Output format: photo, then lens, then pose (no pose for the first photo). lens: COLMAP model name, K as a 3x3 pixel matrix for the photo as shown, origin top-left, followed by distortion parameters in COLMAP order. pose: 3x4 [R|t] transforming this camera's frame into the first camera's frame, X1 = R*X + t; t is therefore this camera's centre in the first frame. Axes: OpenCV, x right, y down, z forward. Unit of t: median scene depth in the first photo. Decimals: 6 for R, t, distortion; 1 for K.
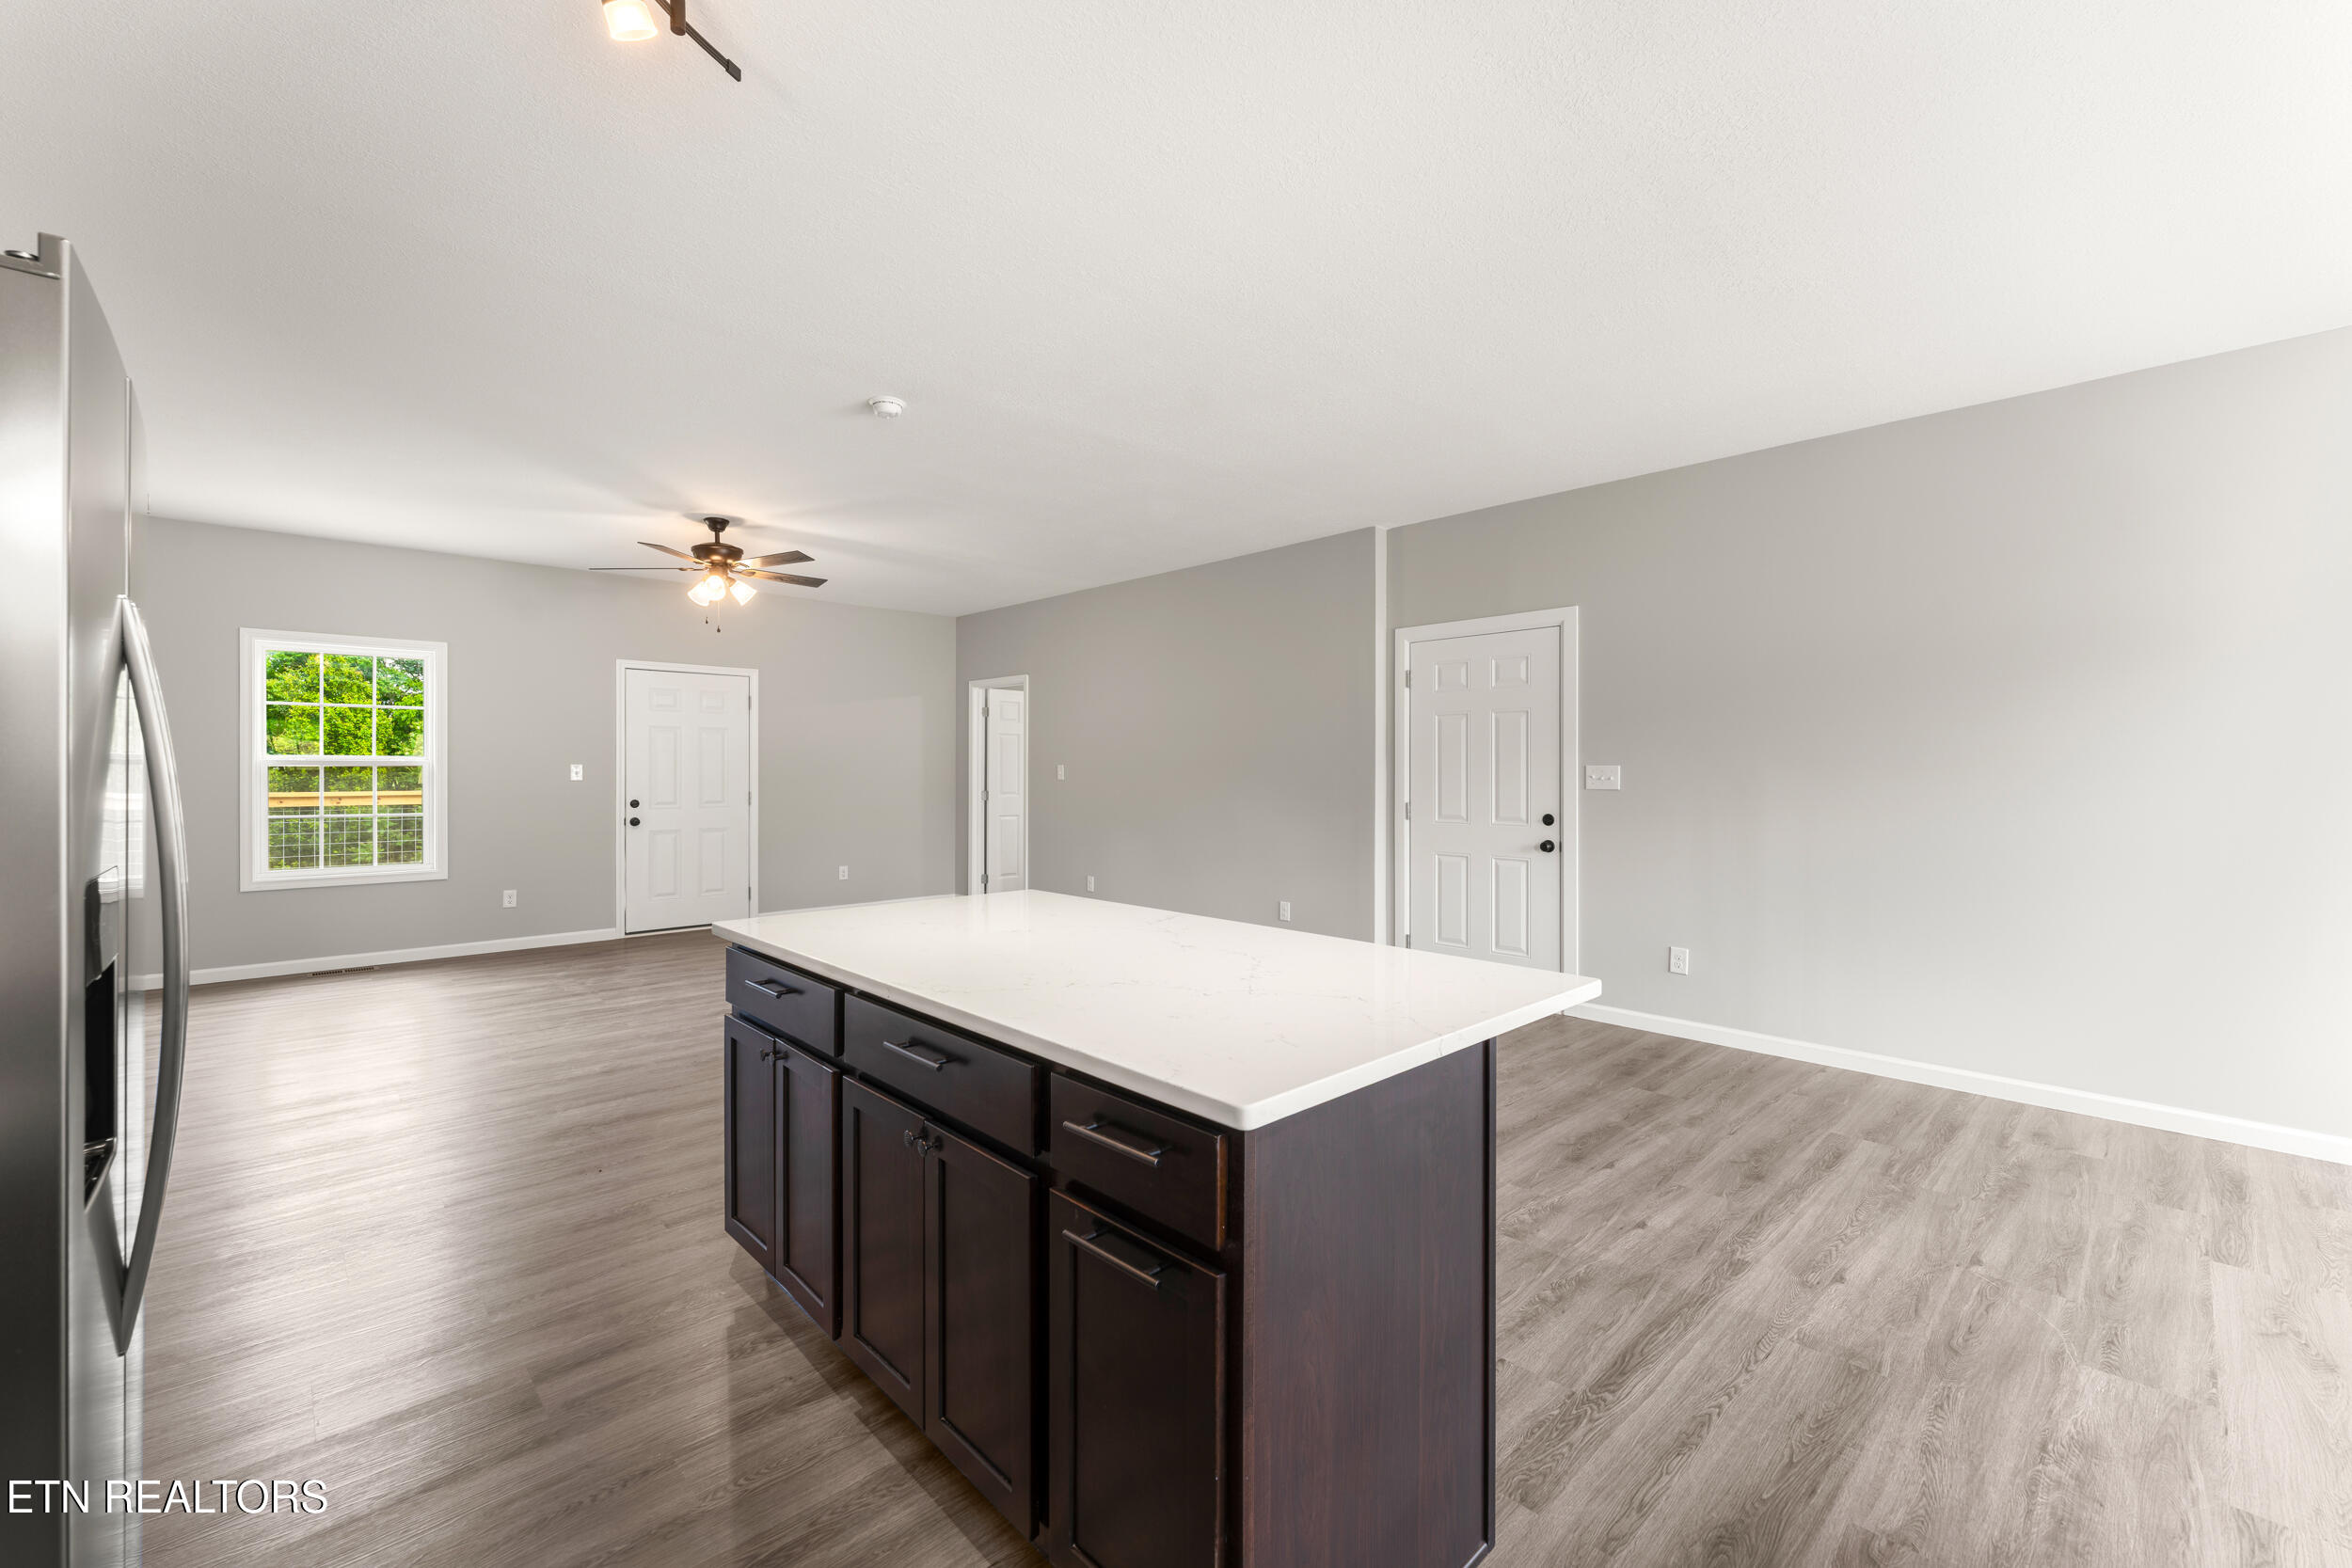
lens RADIAL K [[959.5, 0, 1196.3], [0, 959.5, 772.1], [0, 0, 1]] dist [-0.001513, -0.000160]
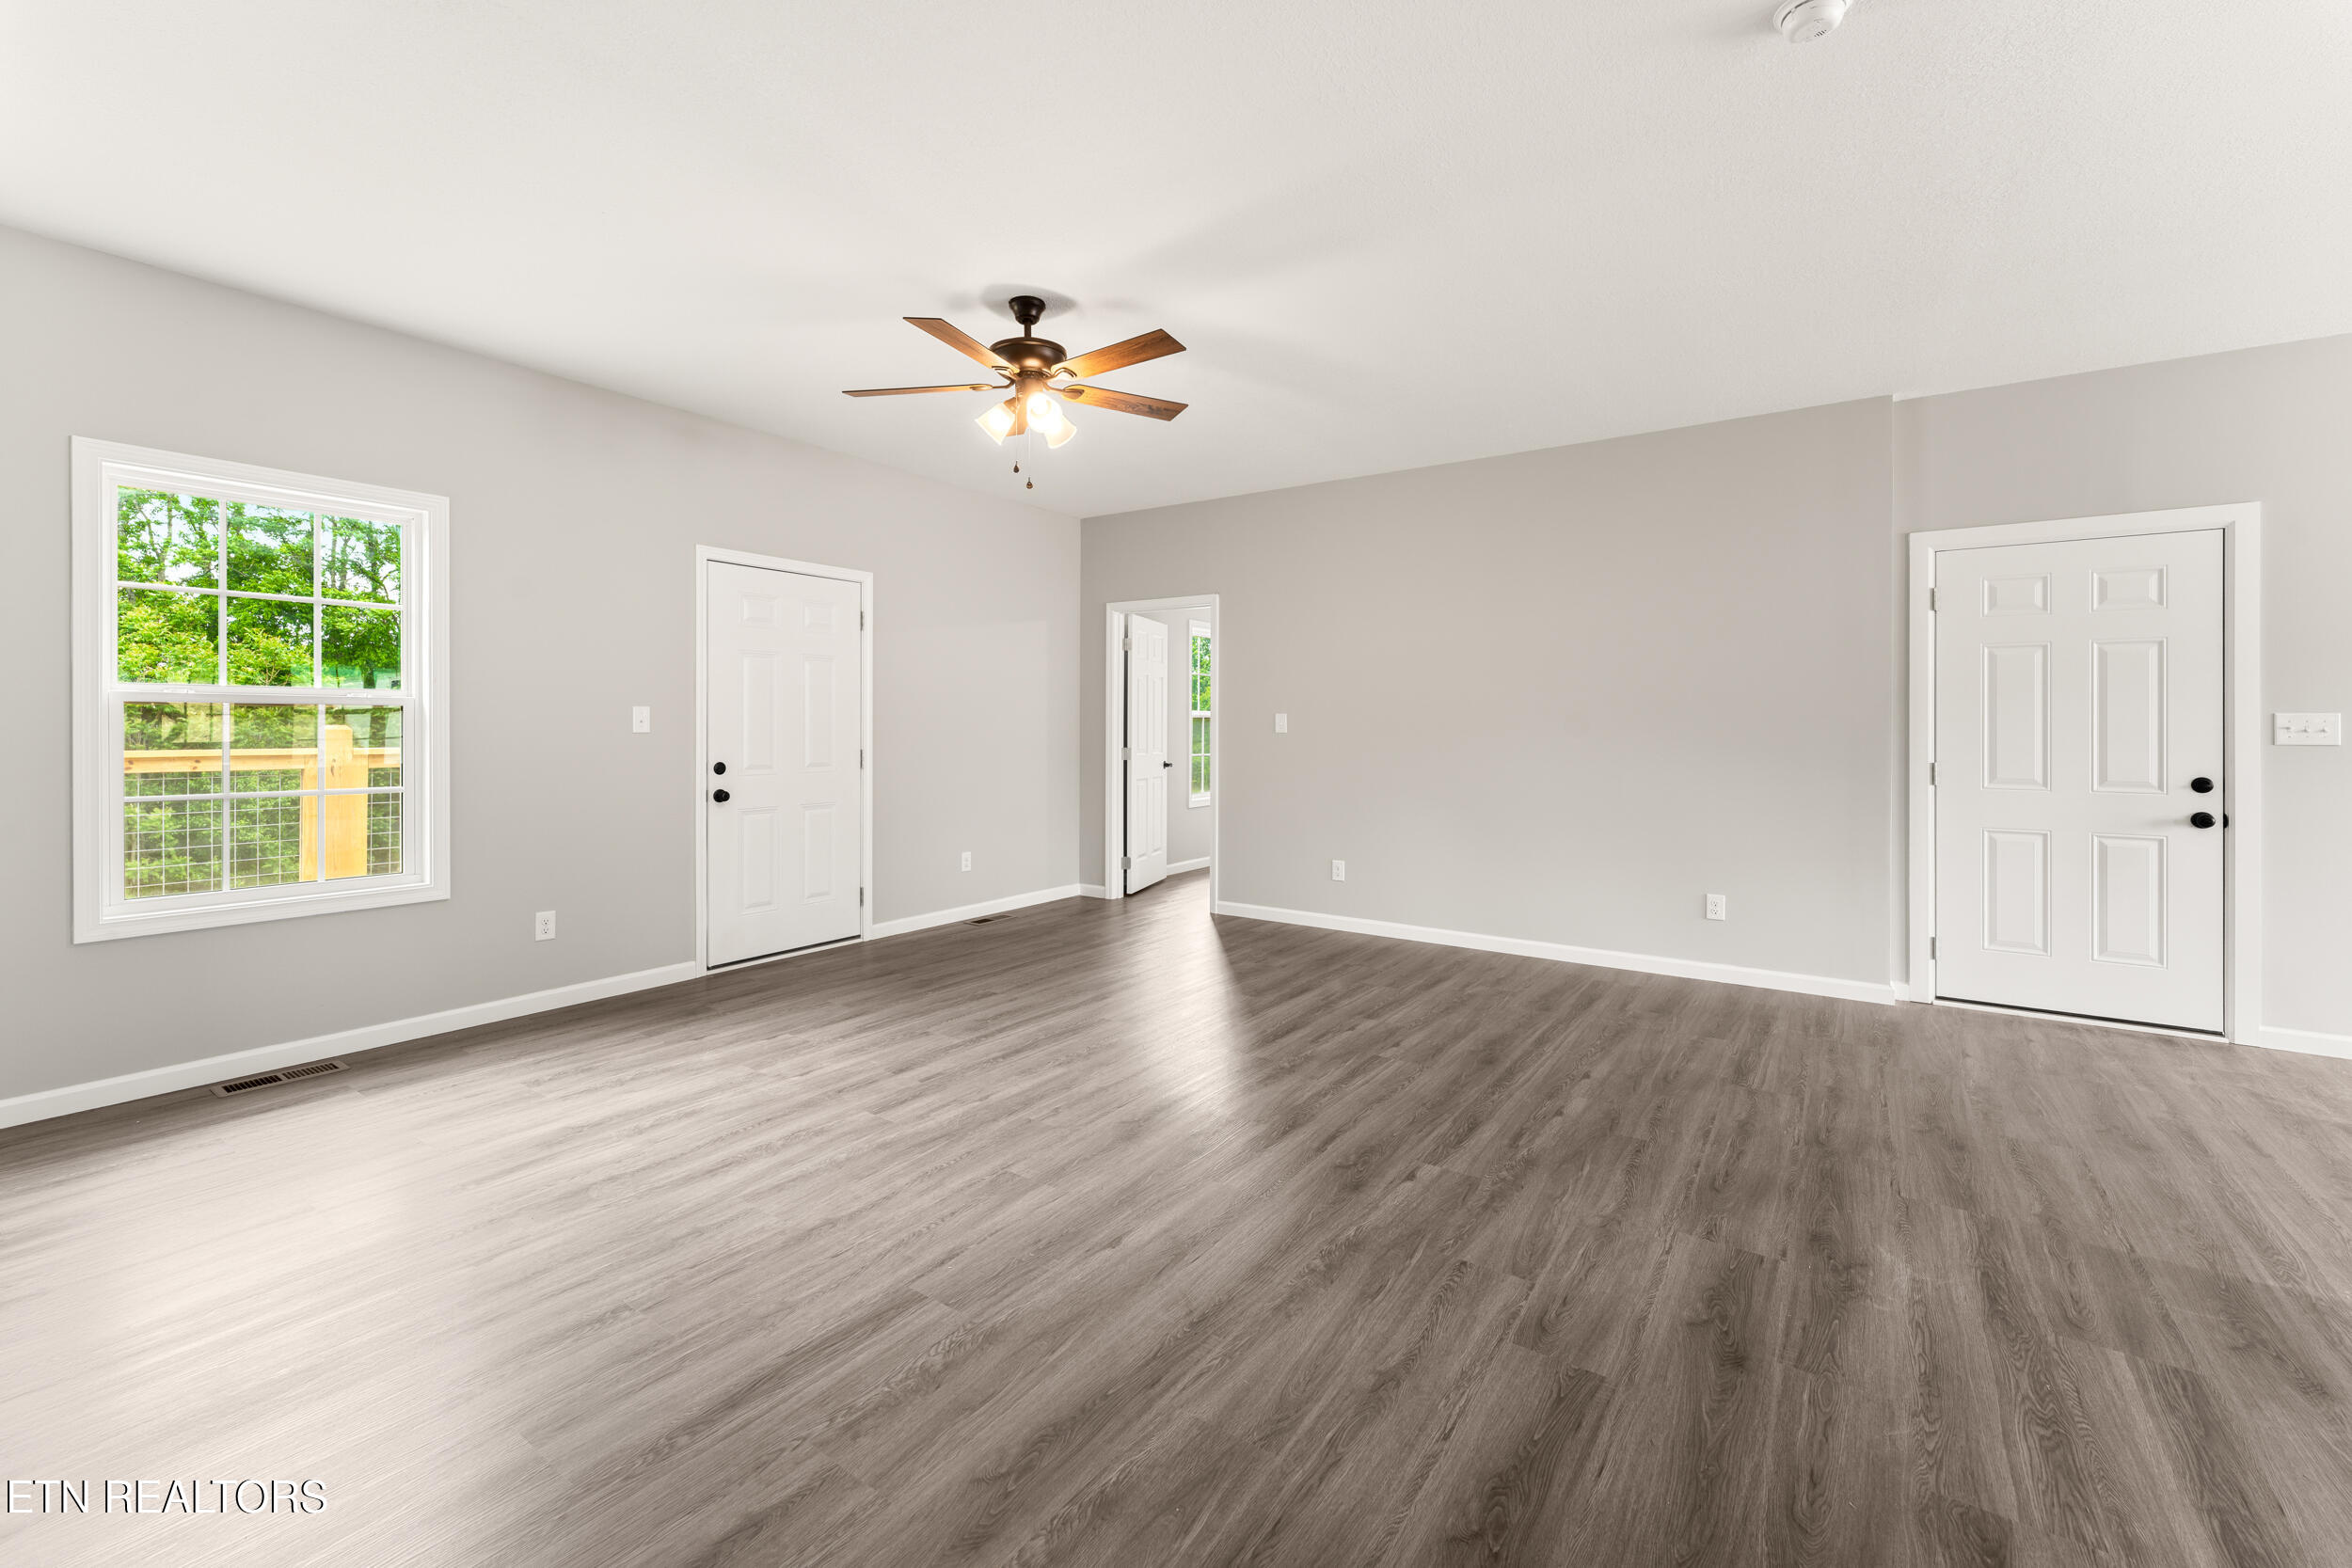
lens RADIAL K [[959.5, 0, 1186.0], [0, 959.5, 731.3], [0, 0, 1]] dist [-0.001513, -0.000160]
pose [[0.981356, 0.001474, 0.192195, -0.573261], [-0.002401, 0.999987, 0.004594, 0.005940], [-0.192186, -0.004970, 0.981346, 0.428169]]
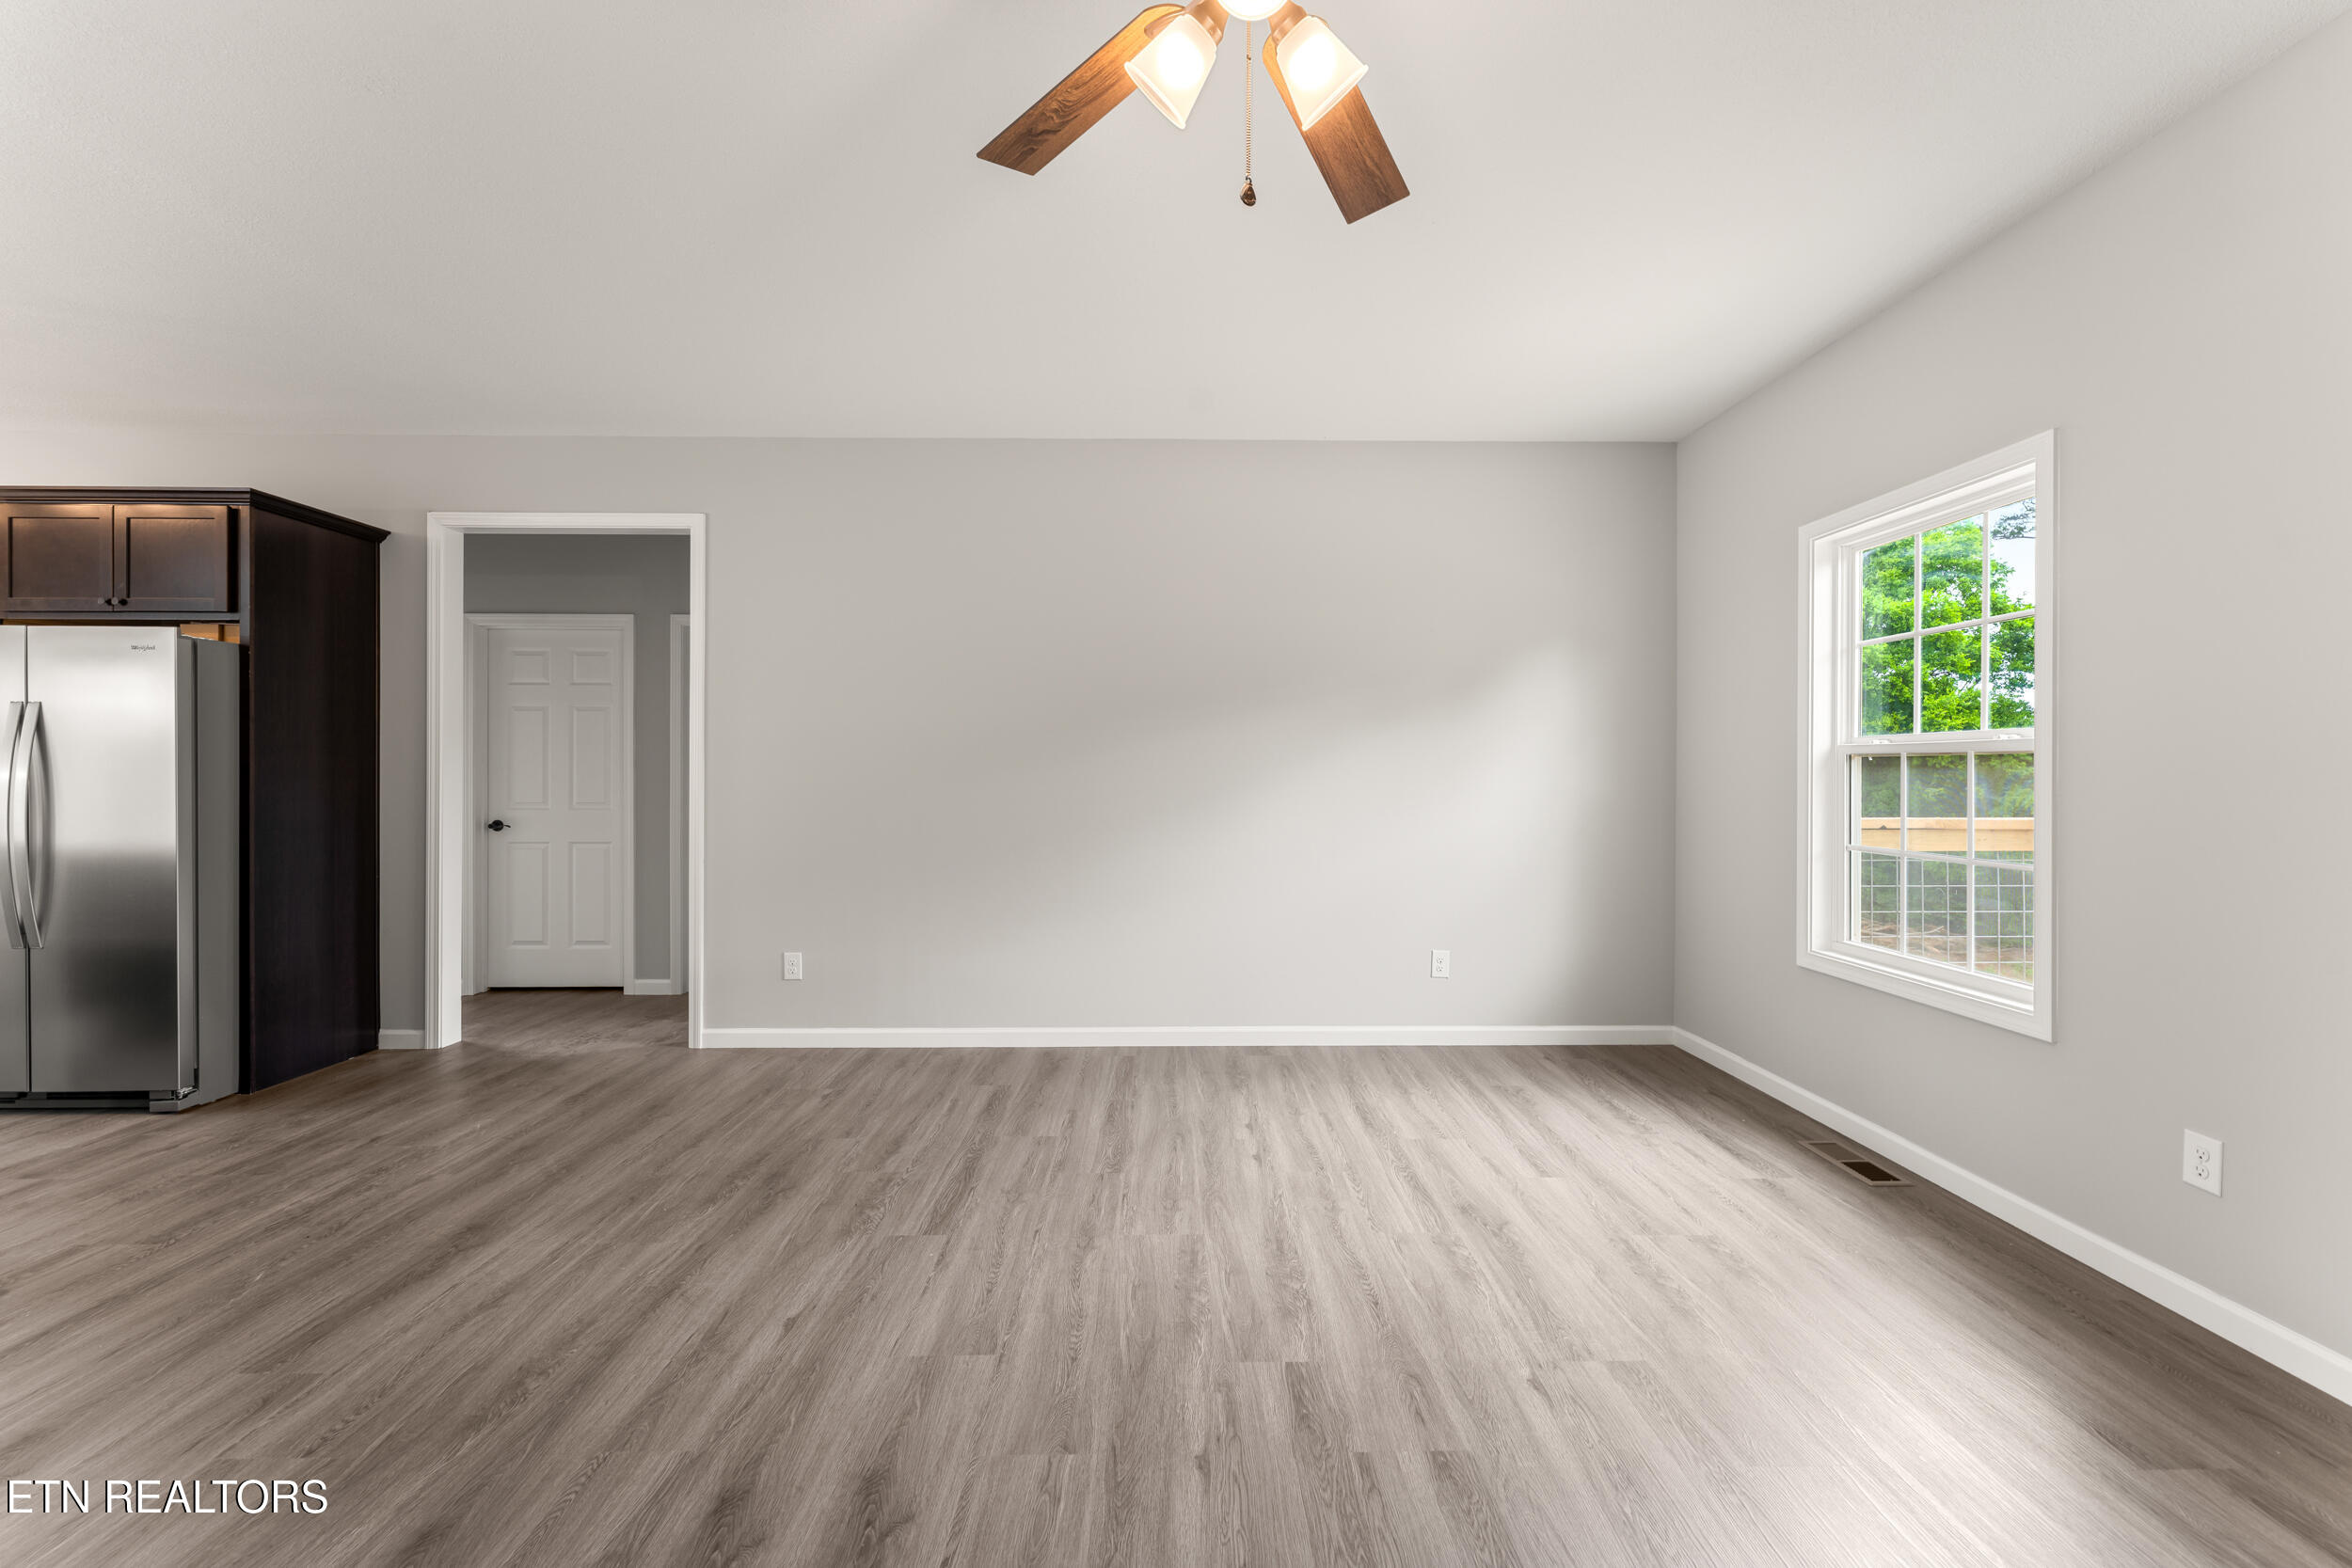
lens RADIAL K [[959.5, 0, 1181.8], [0, 959.5, 770.9], [0, 0, 1]] dist [-0.001513, -0.000160]
pose [[-0.694544, -0.003551, -0.719441, -0.334495], [-0.004251, 0.999991, -0.000832, 0.005561], [0.719437, 0.002481, -0.694553, 1.292444]]
